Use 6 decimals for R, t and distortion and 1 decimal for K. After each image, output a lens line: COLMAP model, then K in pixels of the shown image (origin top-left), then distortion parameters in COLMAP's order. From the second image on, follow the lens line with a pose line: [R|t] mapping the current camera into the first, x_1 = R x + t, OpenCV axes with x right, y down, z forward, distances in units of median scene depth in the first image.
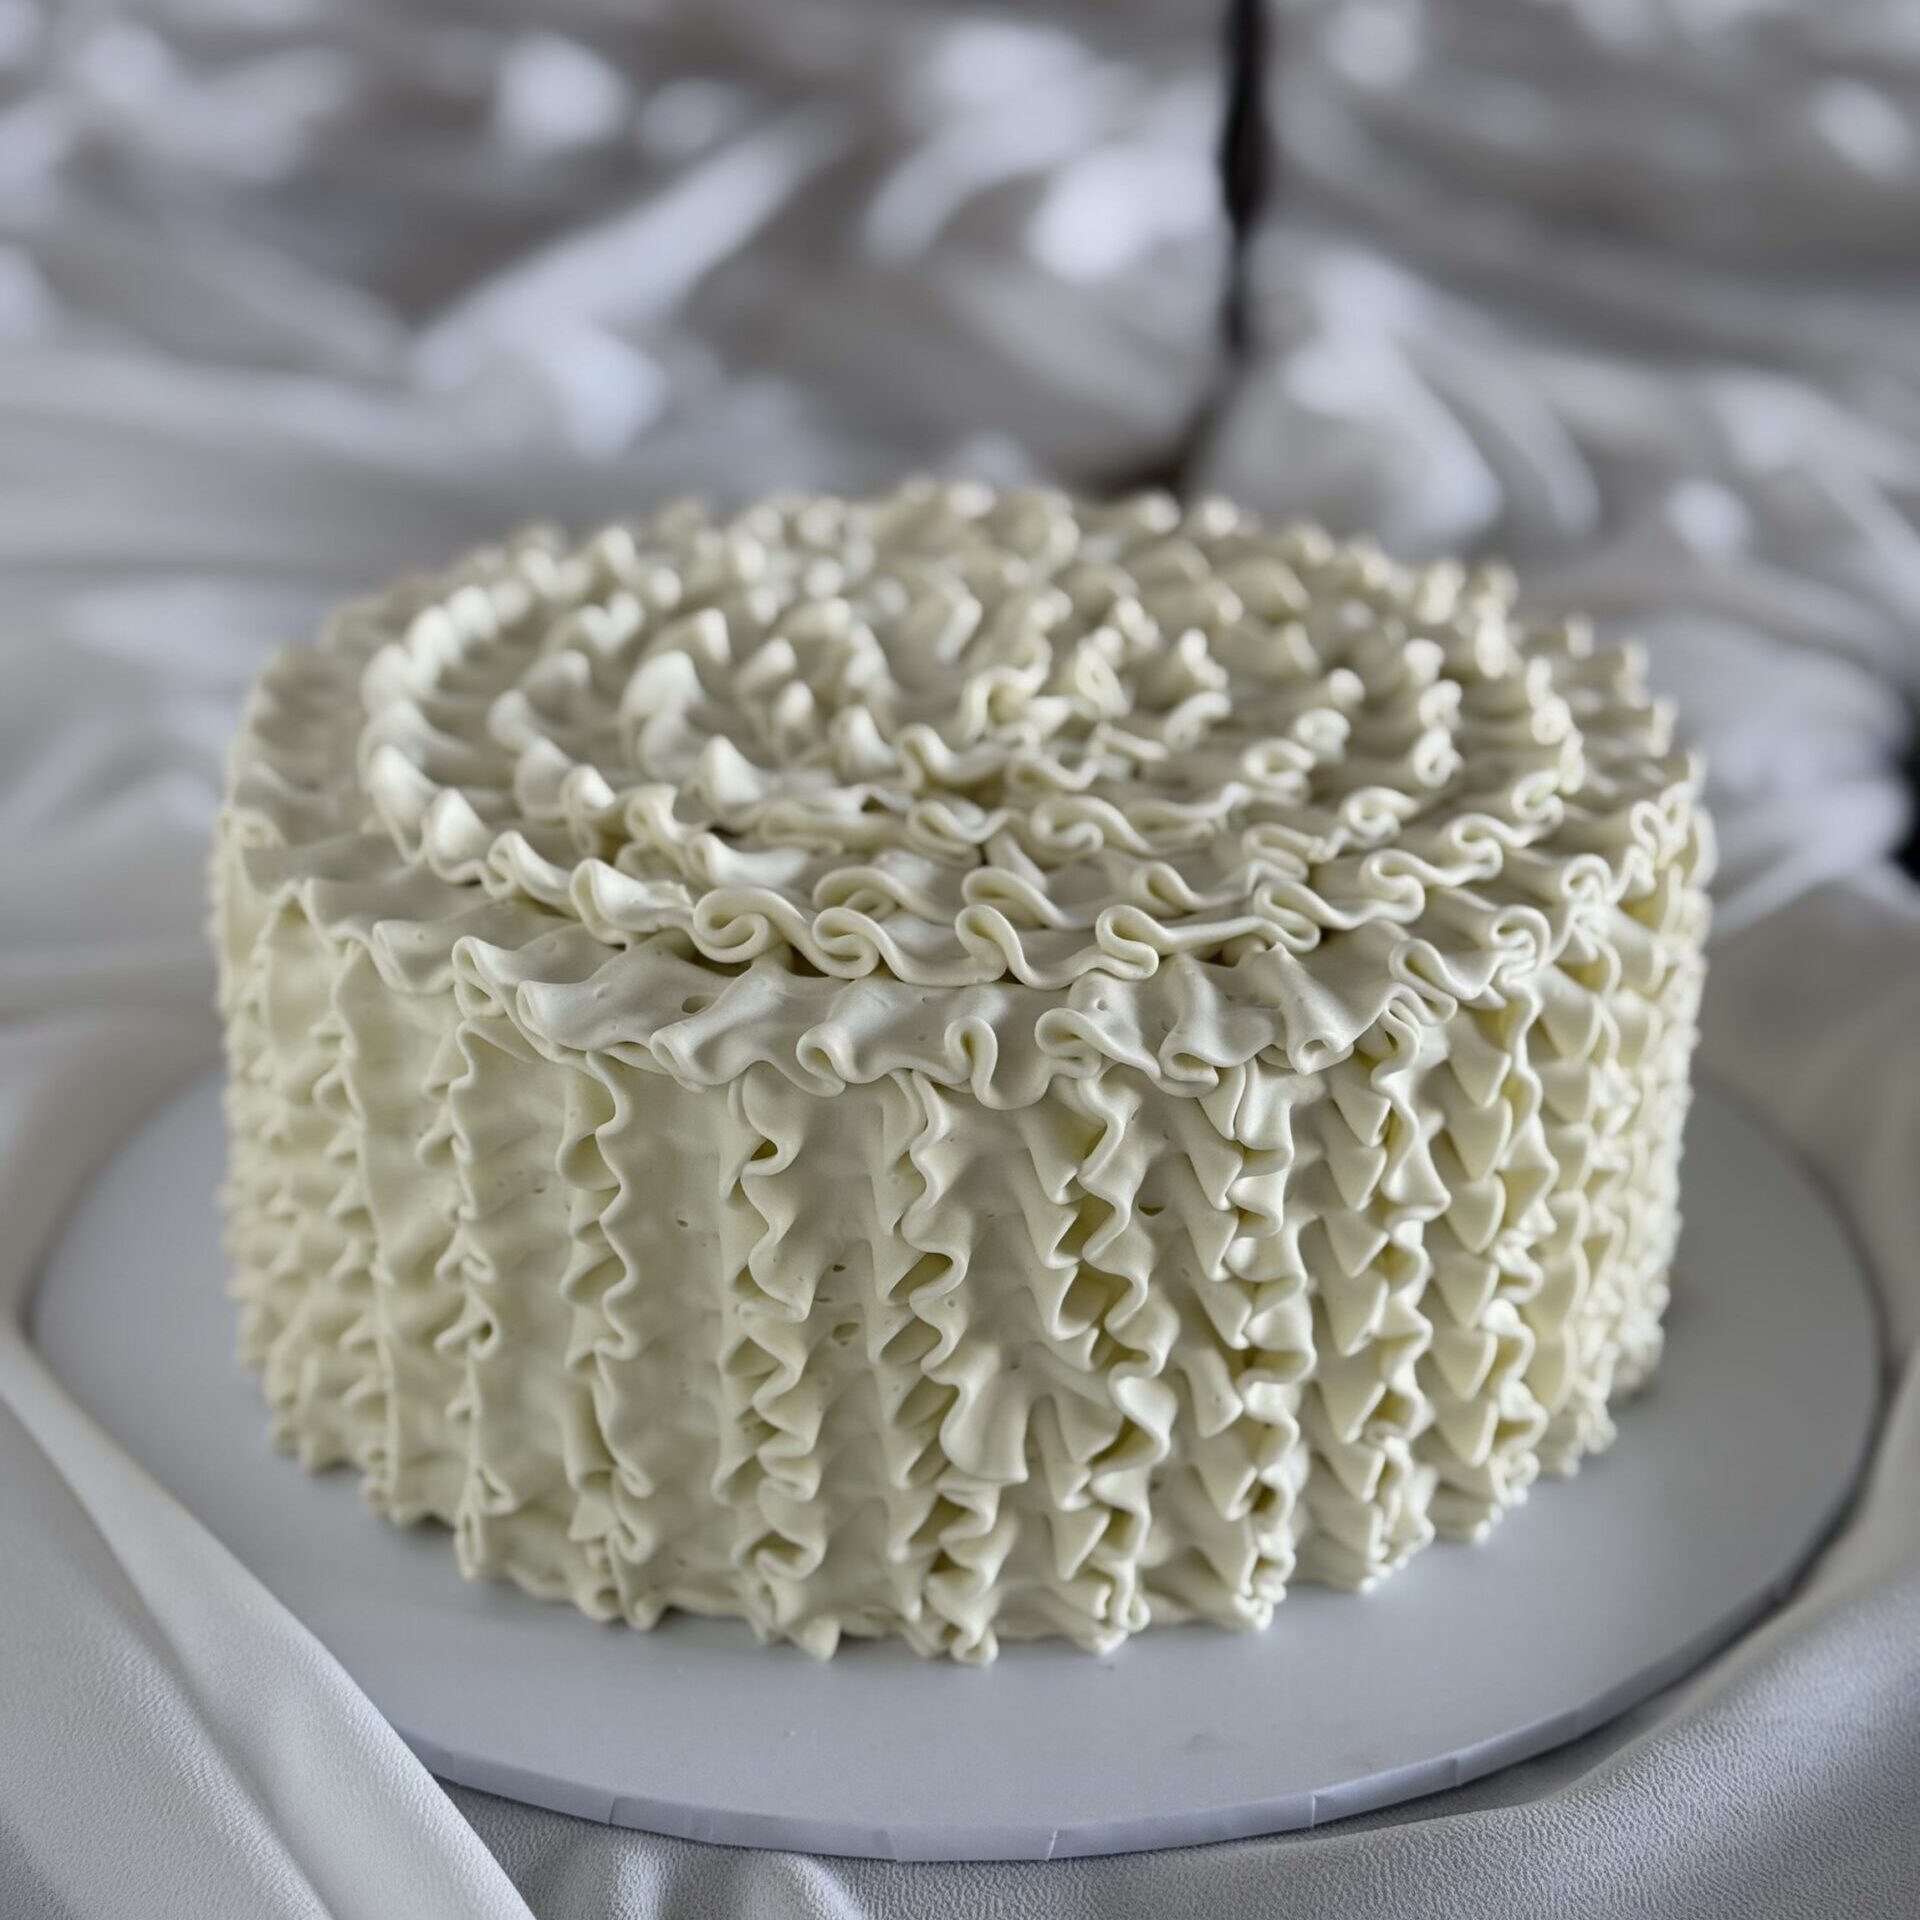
lens RADIAL K [[3538.6, 0, 960.0], [0, 3538.6, 960.0], [0, 0, 1]] dist [0.120174, 0.004736]
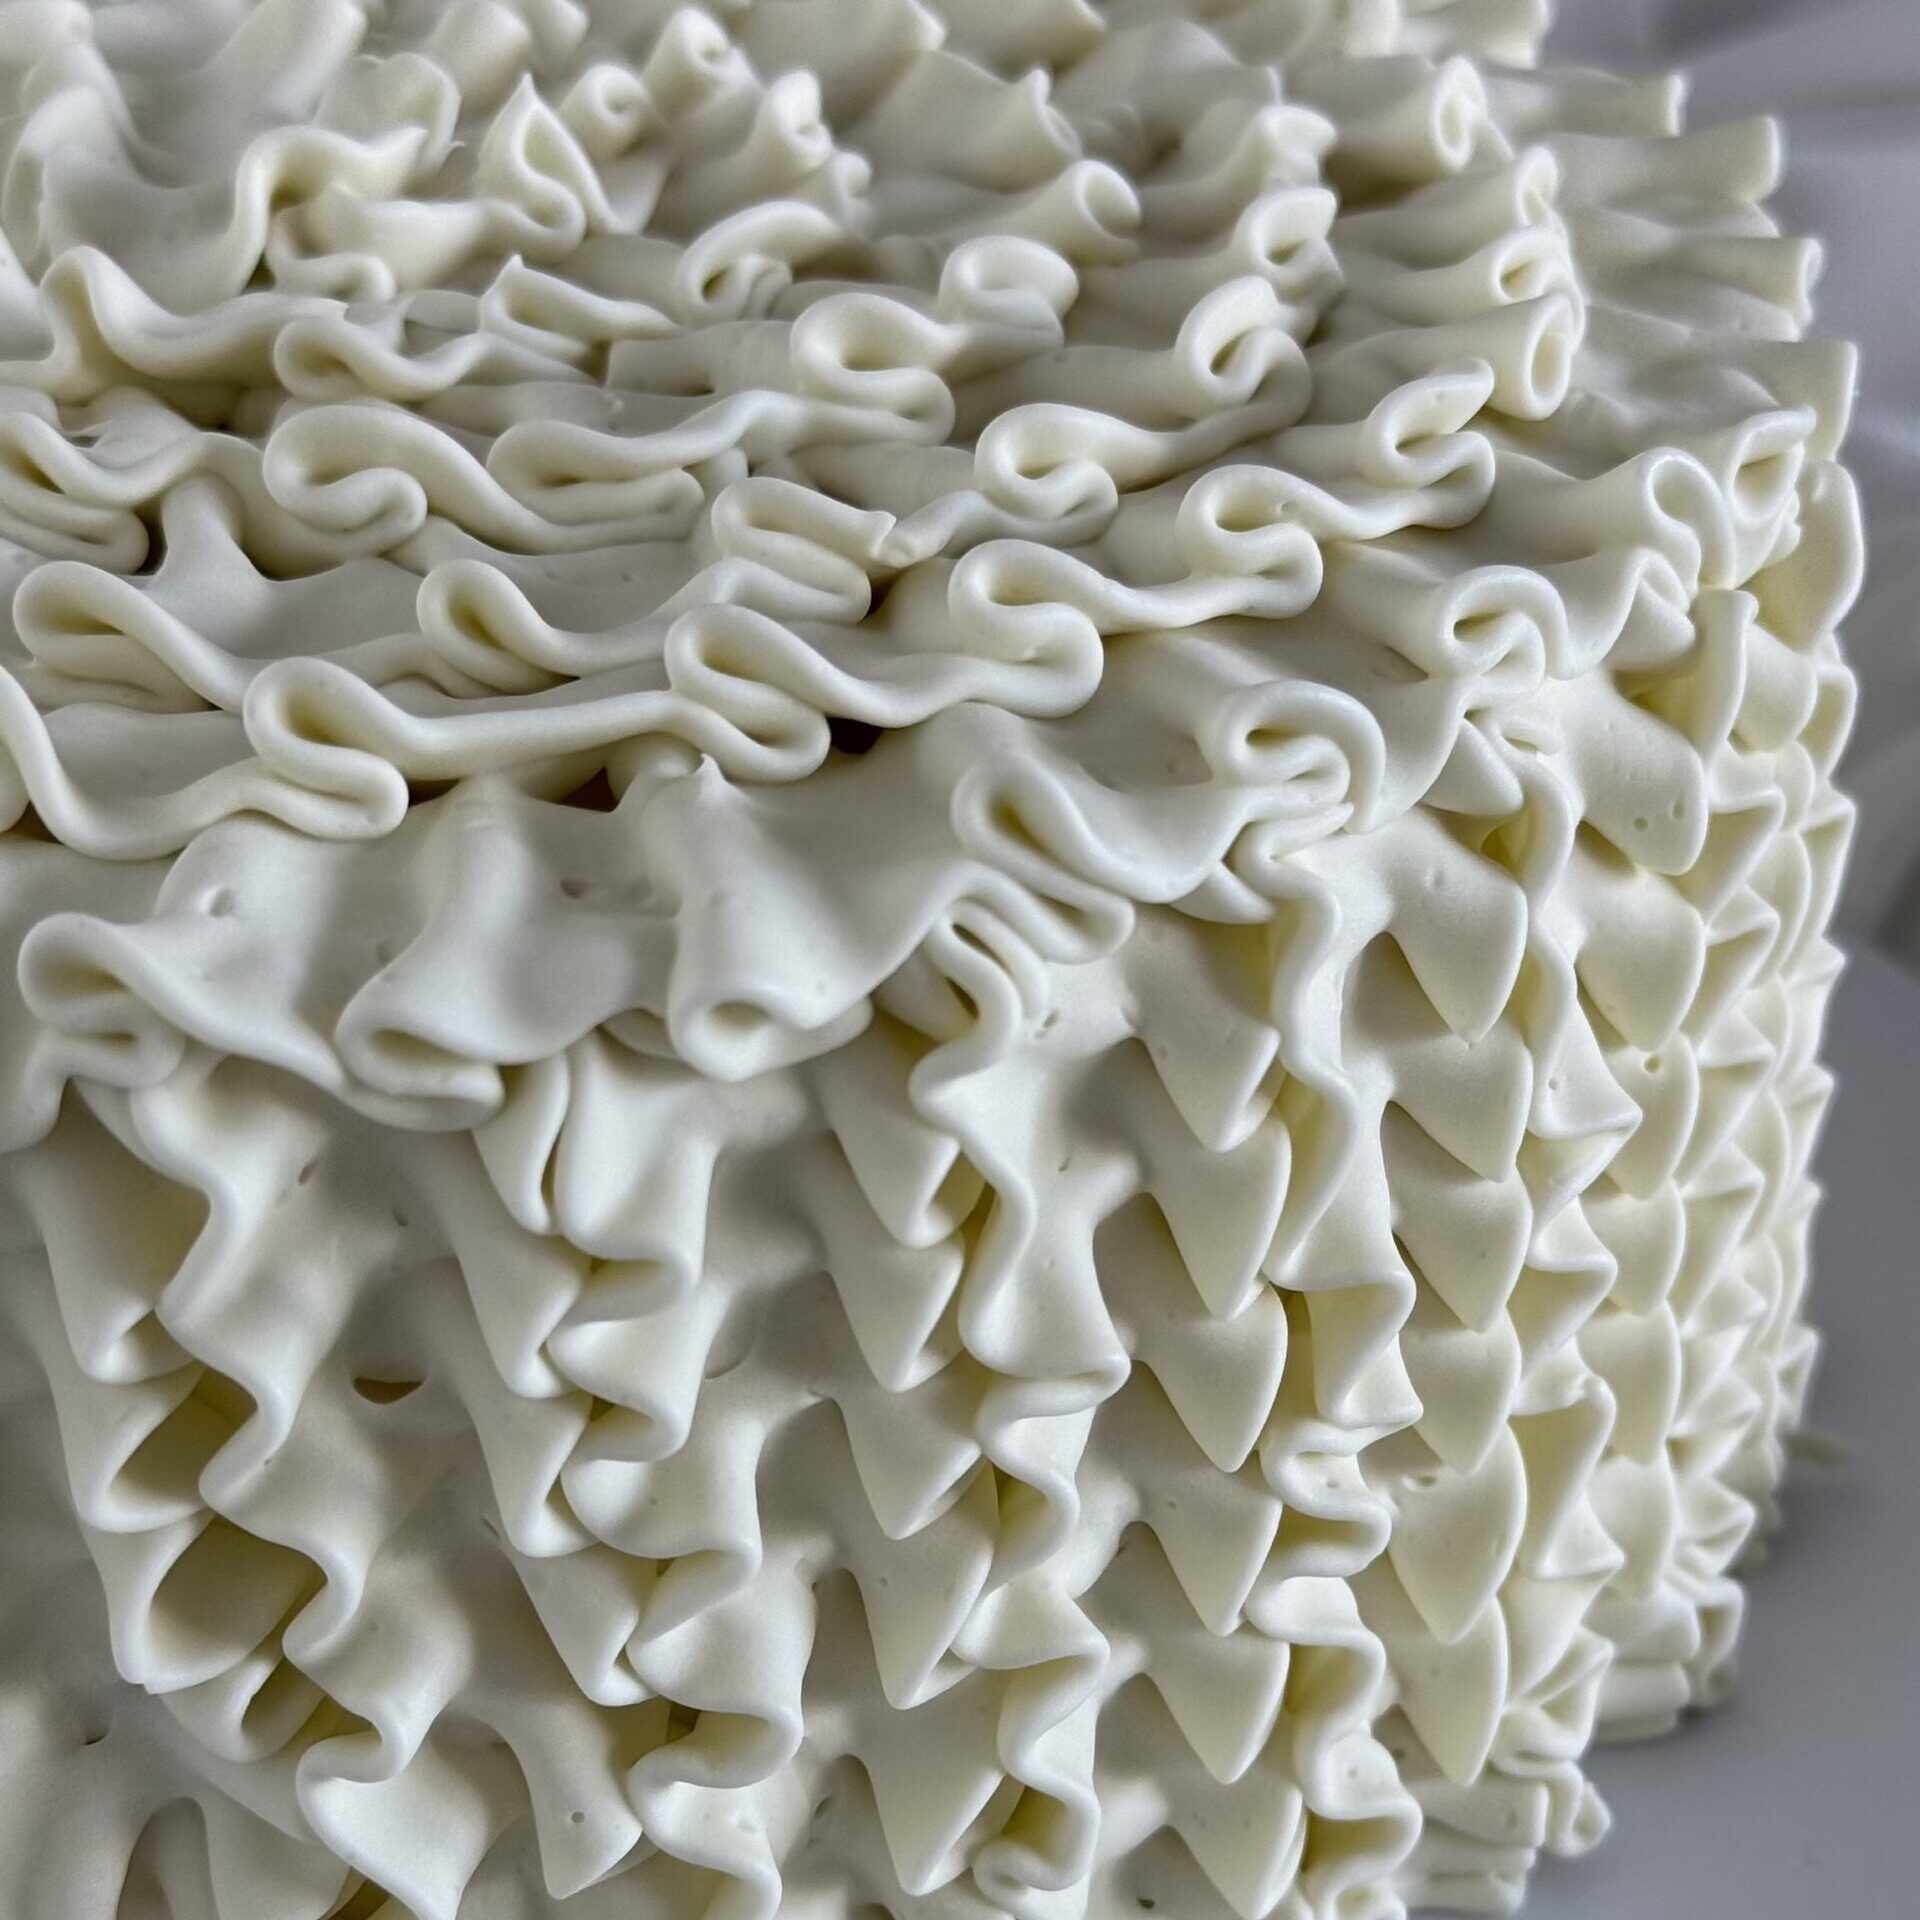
lens RADIAL K [[4718.1, 0, 1079.1], [0, 4718.1, 961.0], [0, 0, 1]] dist [0.140930, -0.121691]
pose [[0.998814, 0.022832, -0.042997, 0.155022], [-0.020405, 0.998219, 0.056052, -0.012681], [0.044200, -0.055108, 0.997502, 0.435582]]
